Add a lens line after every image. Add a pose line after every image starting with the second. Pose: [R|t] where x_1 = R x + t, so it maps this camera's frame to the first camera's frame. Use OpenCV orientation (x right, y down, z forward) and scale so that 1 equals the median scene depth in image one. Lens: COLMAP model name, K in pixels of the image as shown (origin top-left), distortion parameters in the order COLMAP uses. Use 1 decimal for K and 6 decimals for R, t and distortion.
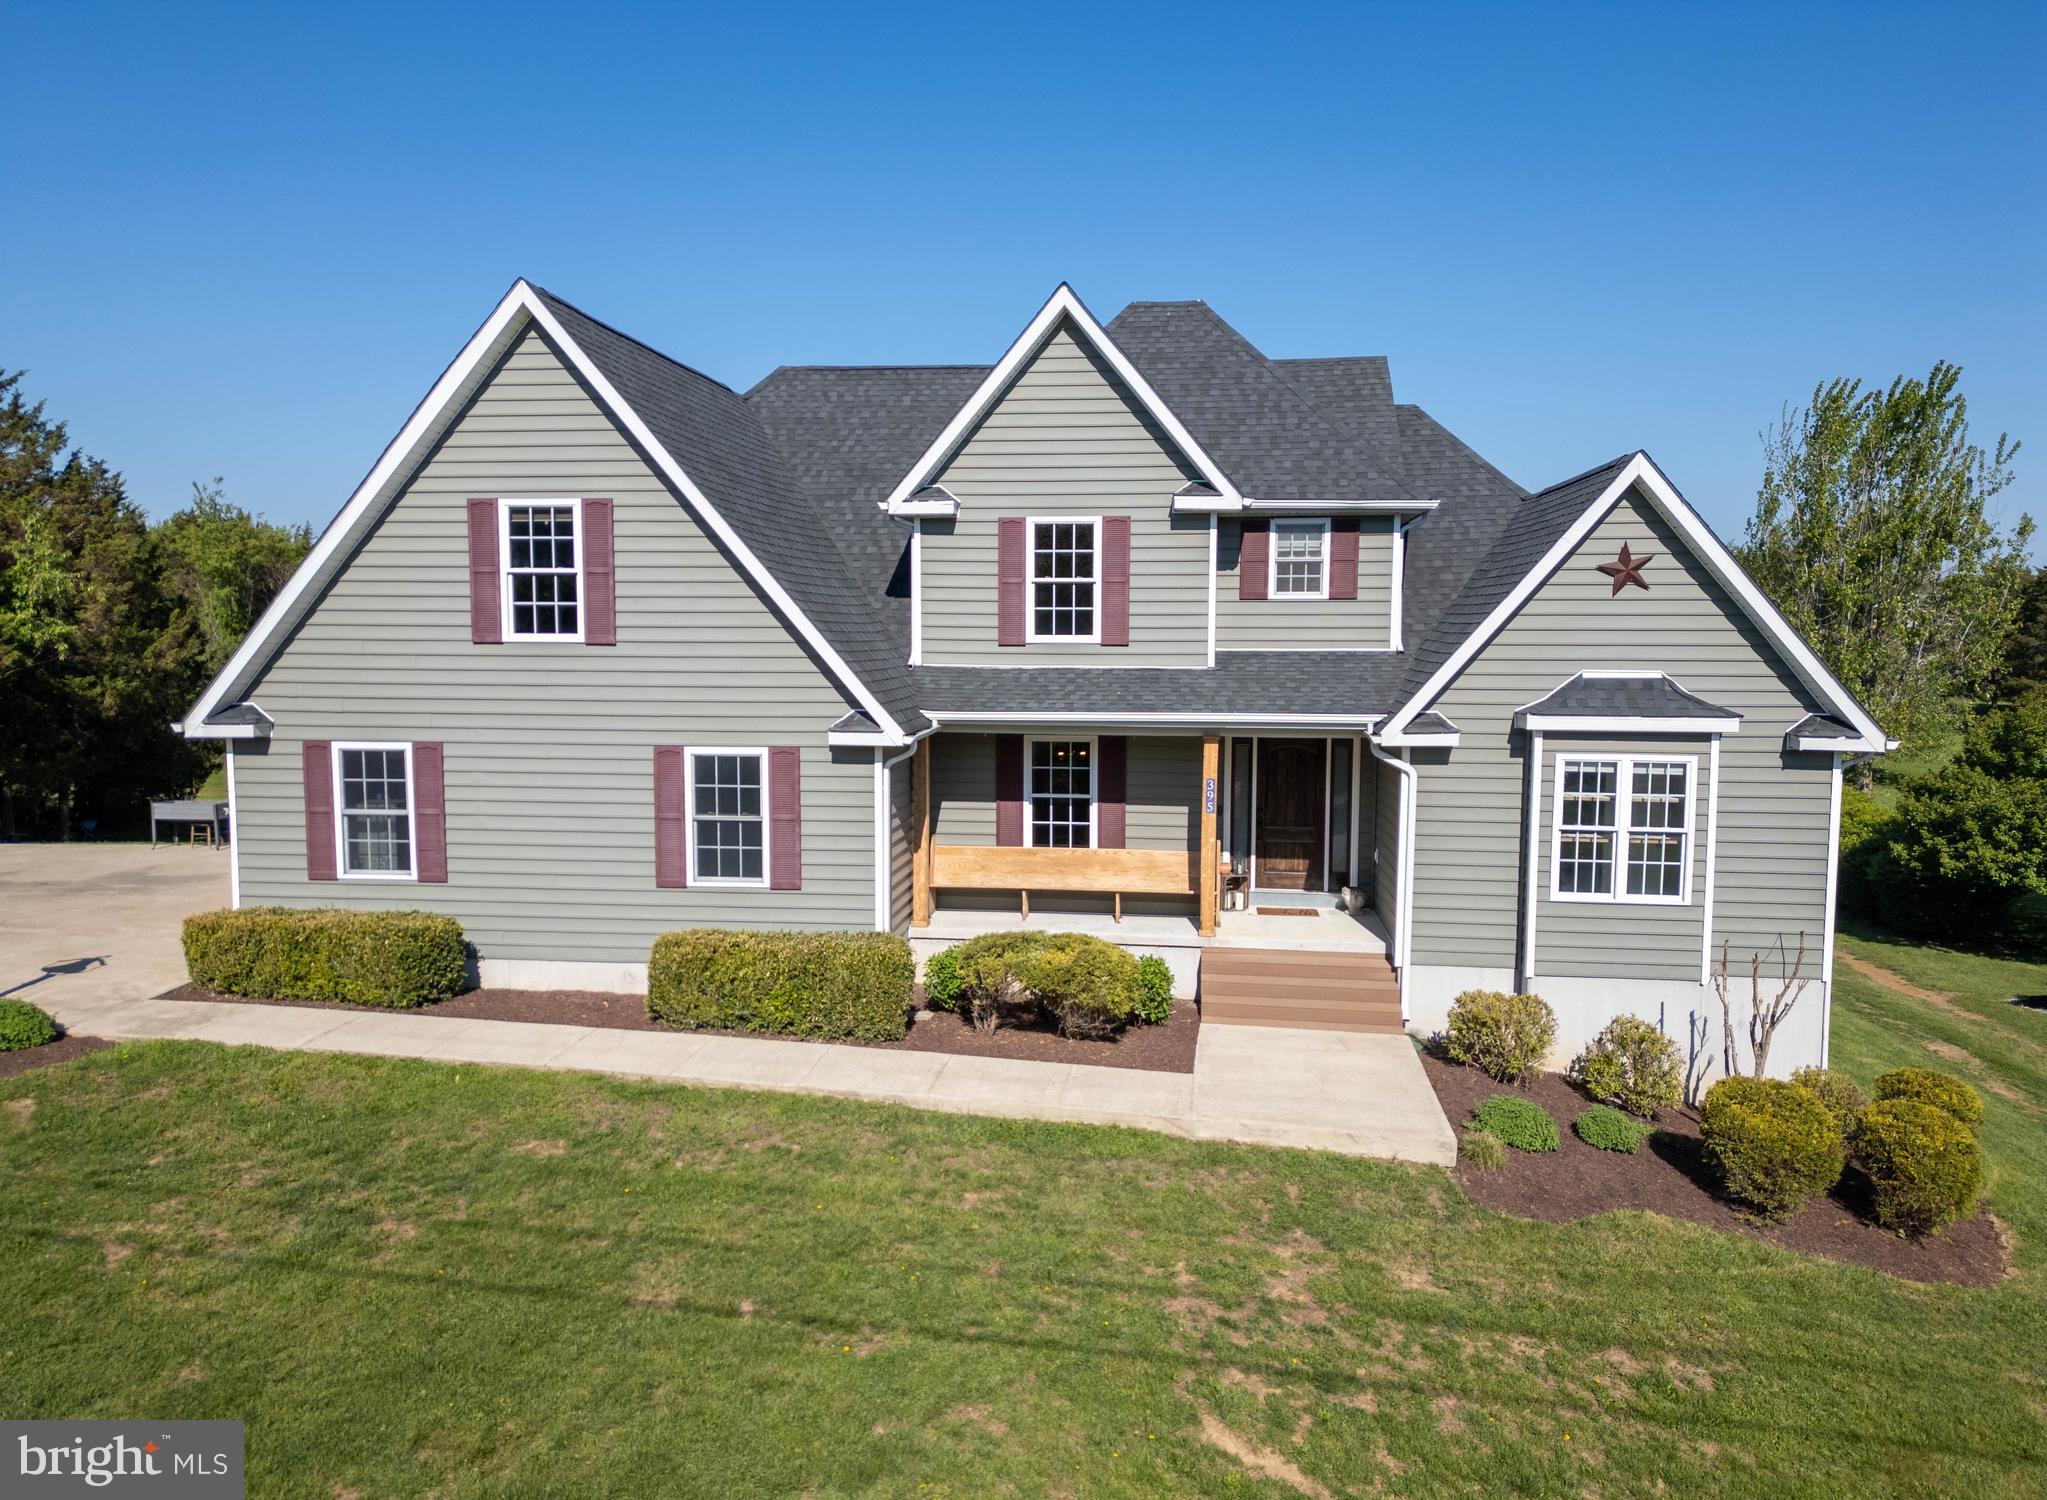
lens RADIAL K [[1434.4, 0, 1027.8], [0, 1434.4, 776.1], [0, 0, 1]] dist [0.063276, -0.052566]
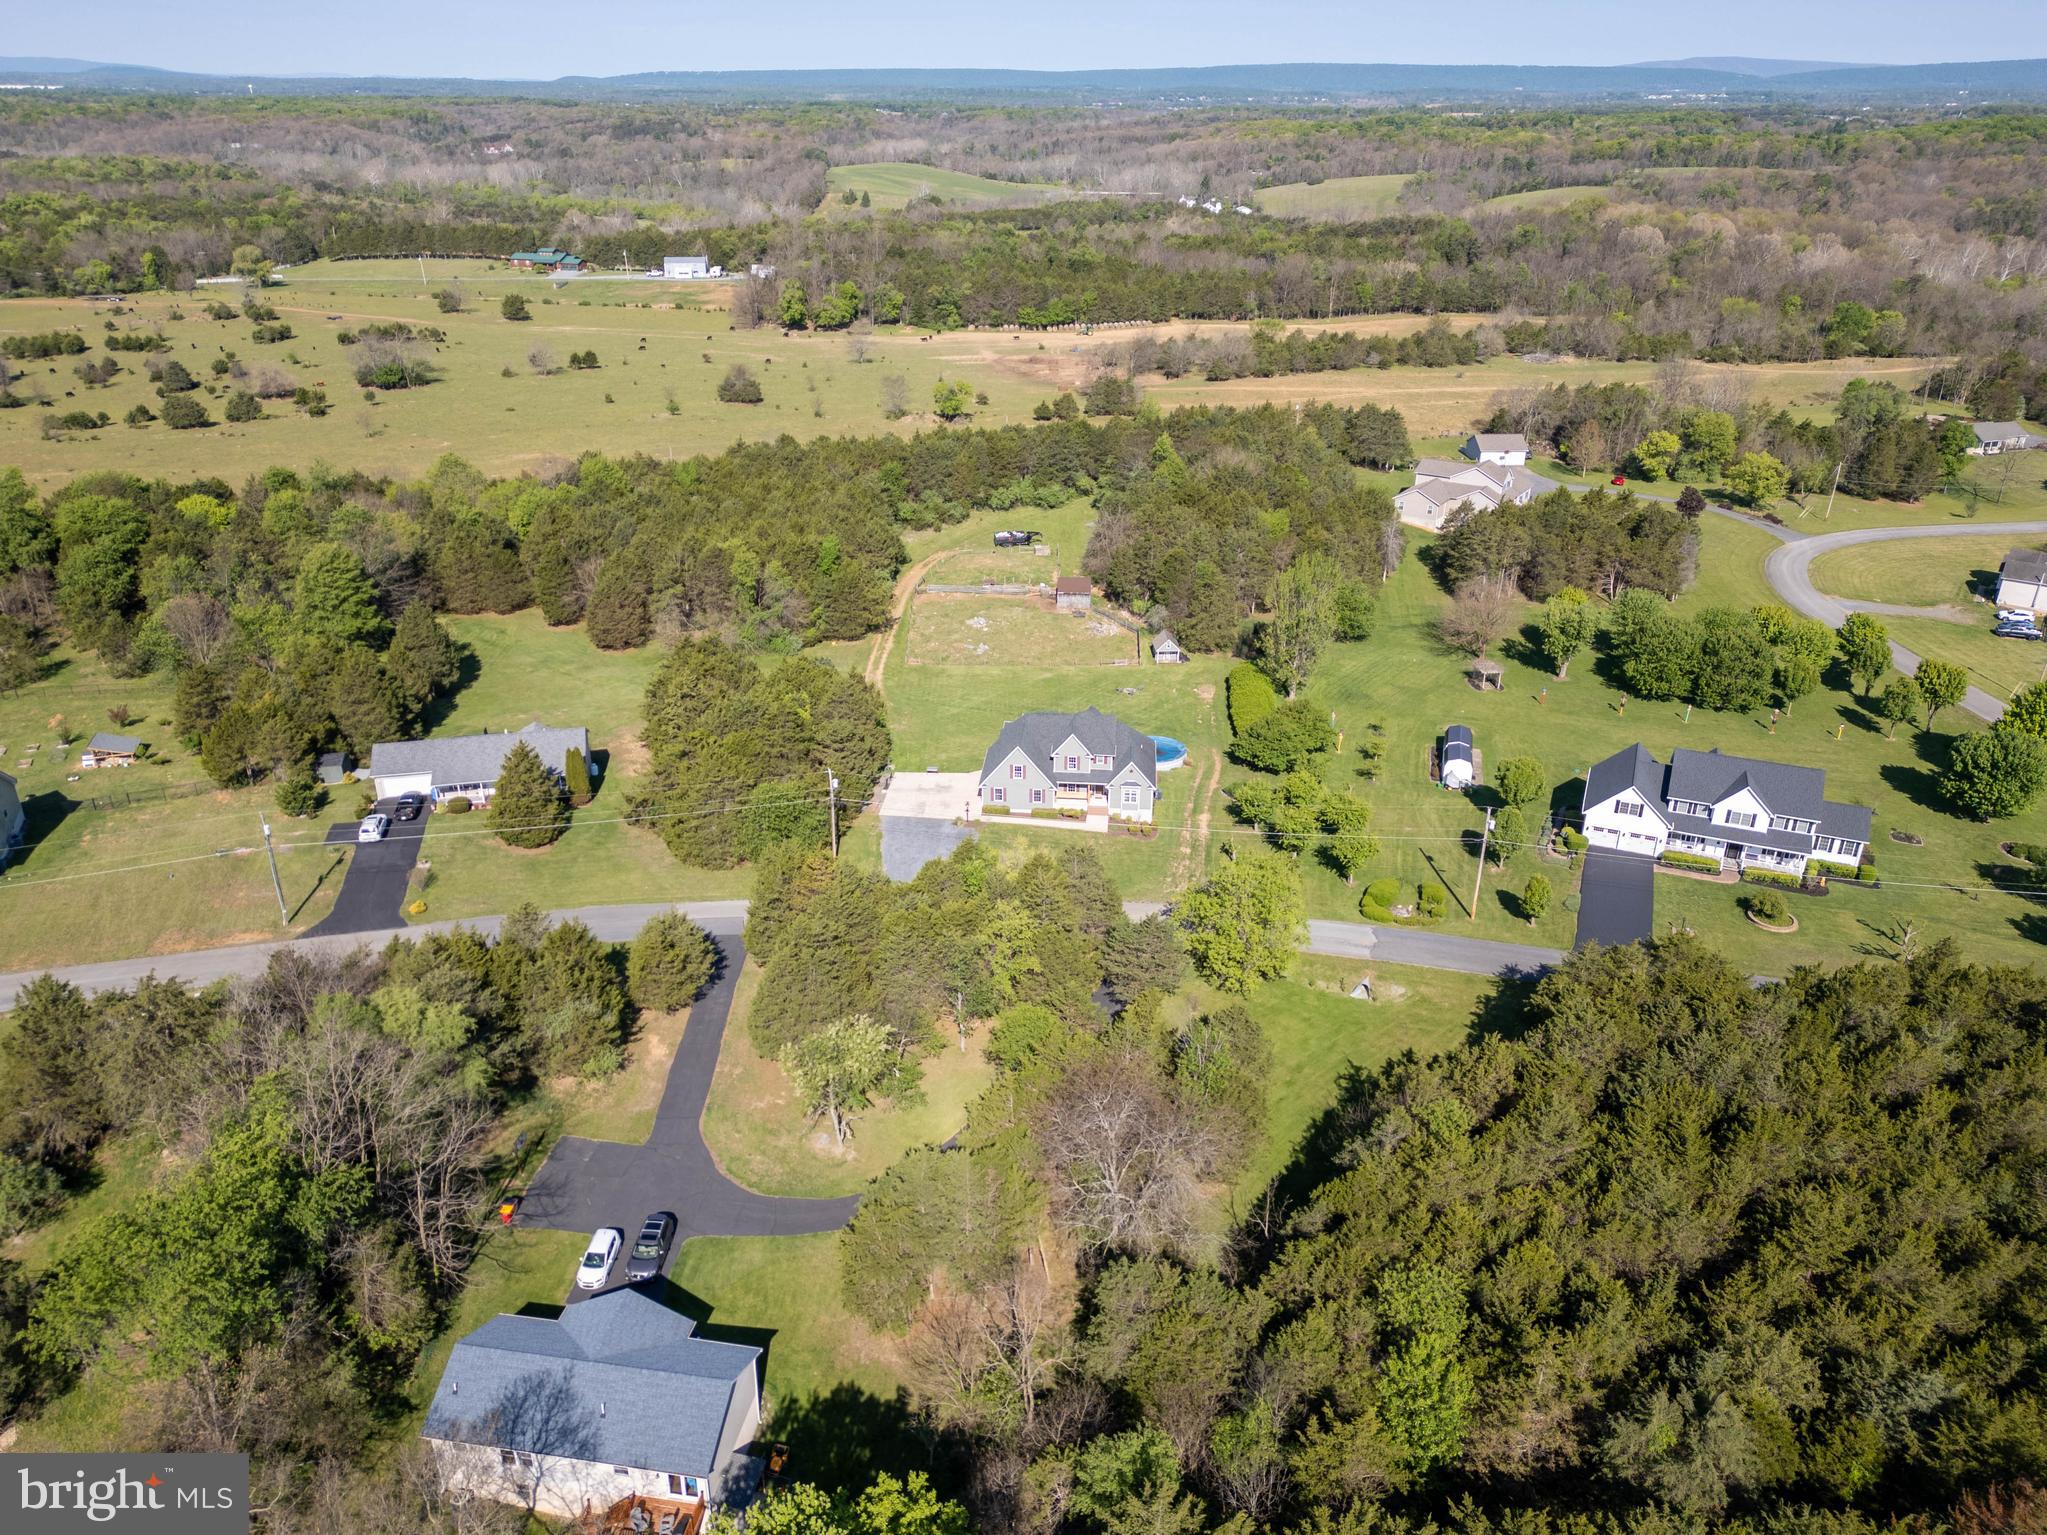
lens RADIAL K [[1443.7, 0, 1023.5], [0, 1443.7, 767.5], [0, 0, 1]] dist [0.076917, -0.063188]
pose [[0.999194, -0.016371, 0.036645, -0.642115], [0.003205, 0.942664, 0.333729, -3.299129], [-0.040008, -0.333342, 0.941957, -7.842442]]
